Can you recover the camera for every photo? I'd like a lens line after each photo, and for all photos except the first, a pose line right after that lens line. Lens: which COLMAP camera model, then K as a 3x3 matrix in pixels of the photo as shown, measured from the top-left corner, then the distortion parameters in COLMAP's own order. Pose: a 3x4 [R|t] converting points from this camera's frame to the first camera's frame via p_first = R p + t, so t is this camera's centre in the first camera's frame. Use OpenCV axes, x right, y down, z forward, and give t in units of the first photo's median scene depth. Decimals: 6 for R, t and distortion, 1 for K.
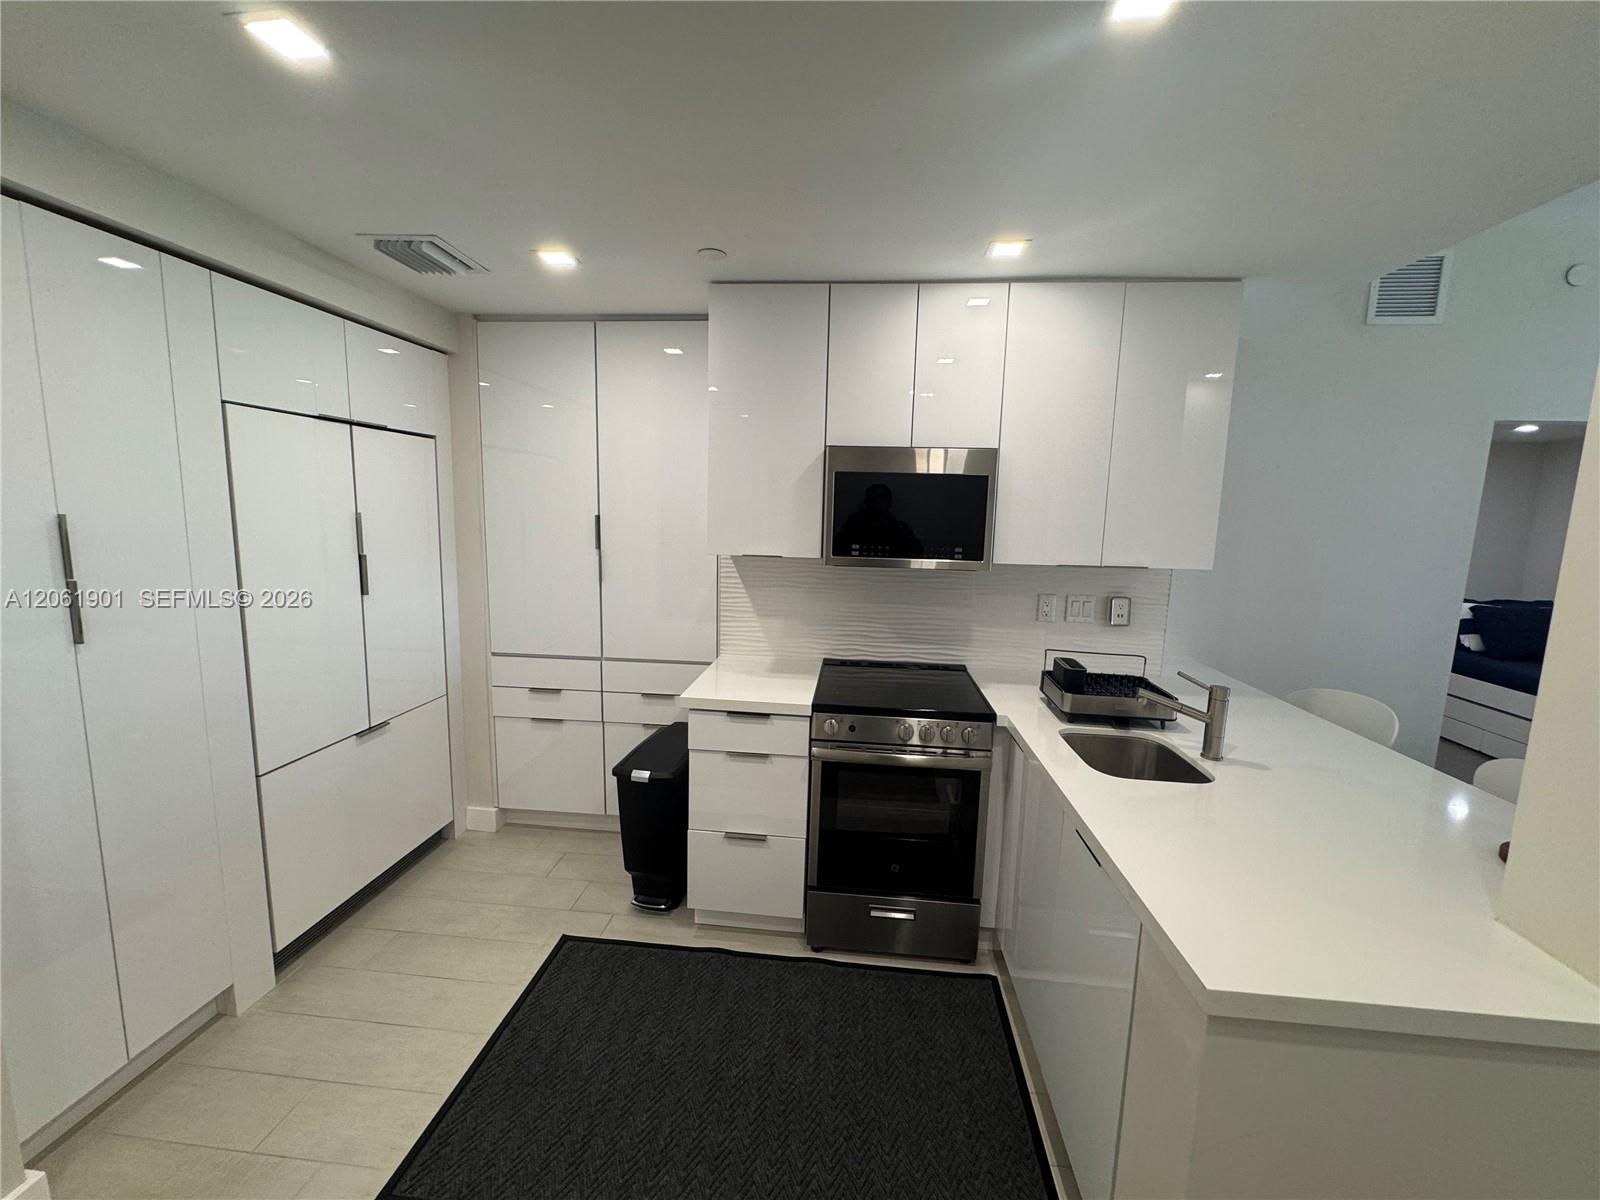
lens RADIAL K [[643.9, 0, 800.2], [0, 643.9, 598.3], [0, 0, 1]] dist [-0.002478, -0.000242]
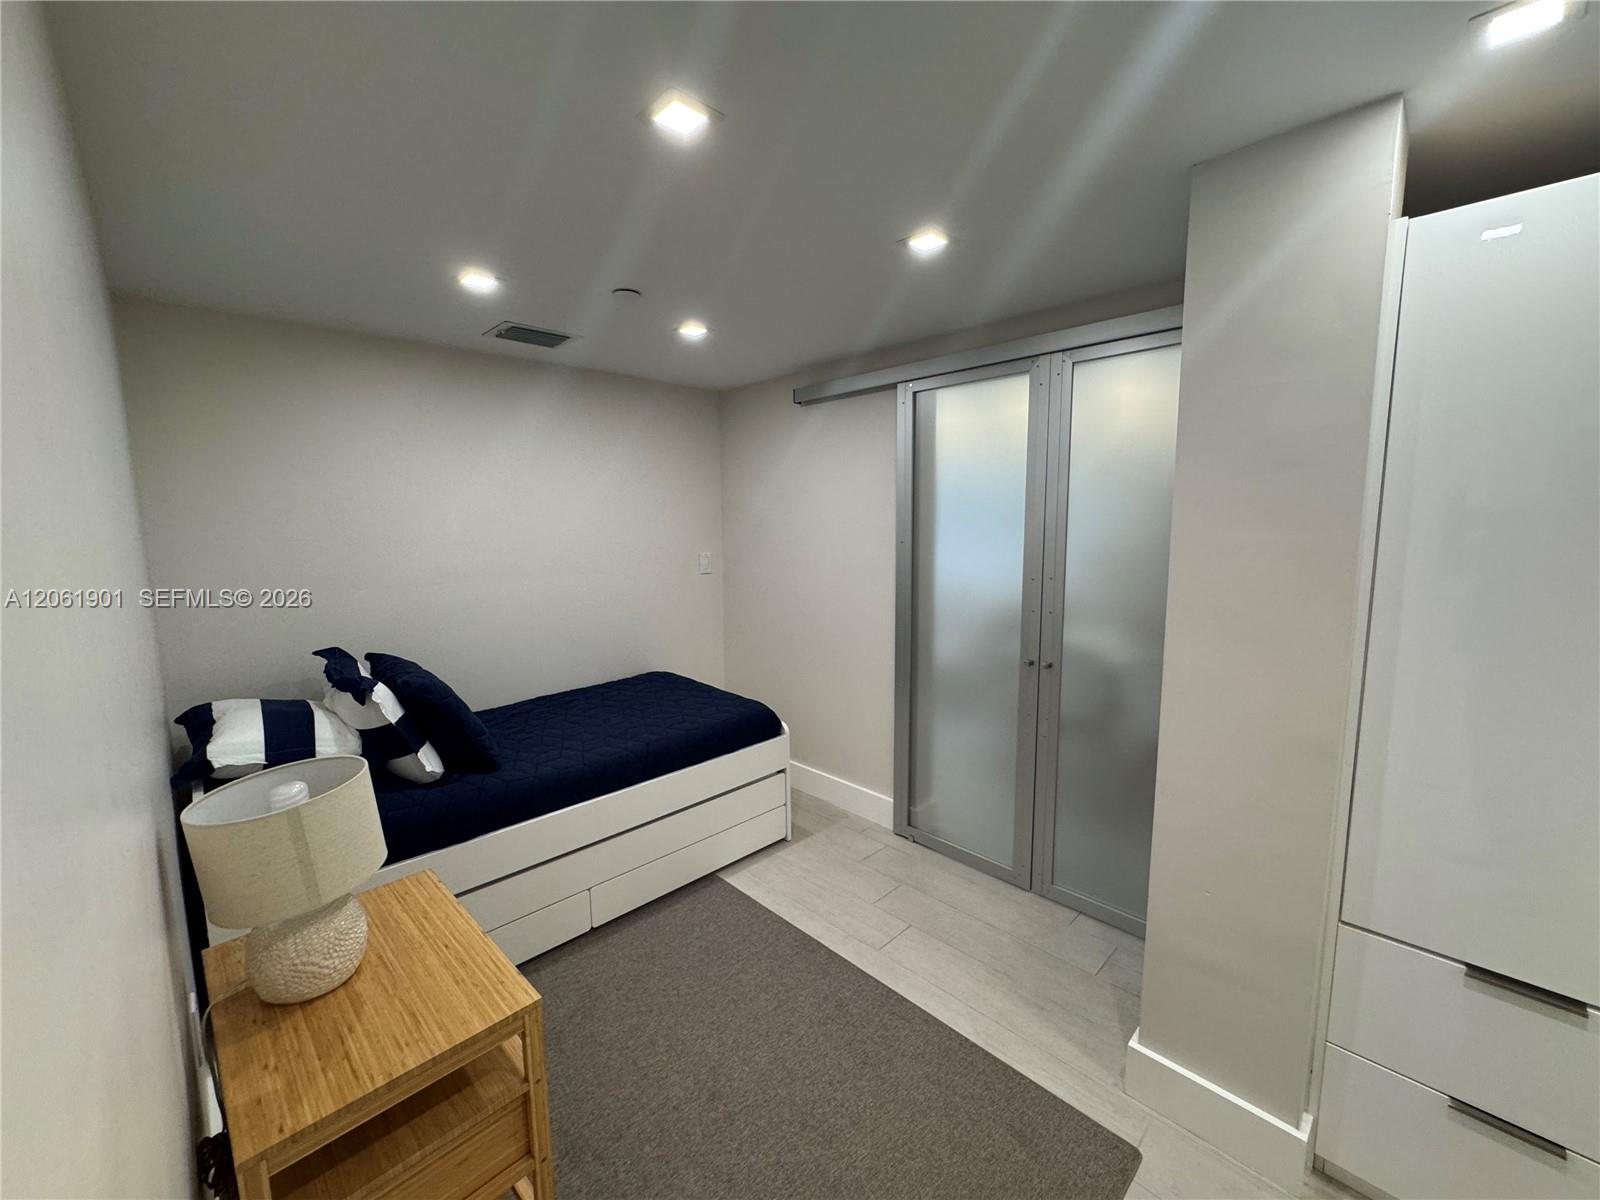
lens RADIAL K [[643.9, 0, 800.4], [0, 643.9, 596.8], [0, 0, 1]] dist [-0.002478, -0.000242]
pose [[-0.779450, -0.099184, 0.618563, 0.581857], [0.073234, 0.966191, 0.247207, -0.133352], [-0.622169, 0.237985, -0.745834, 1.139191]]
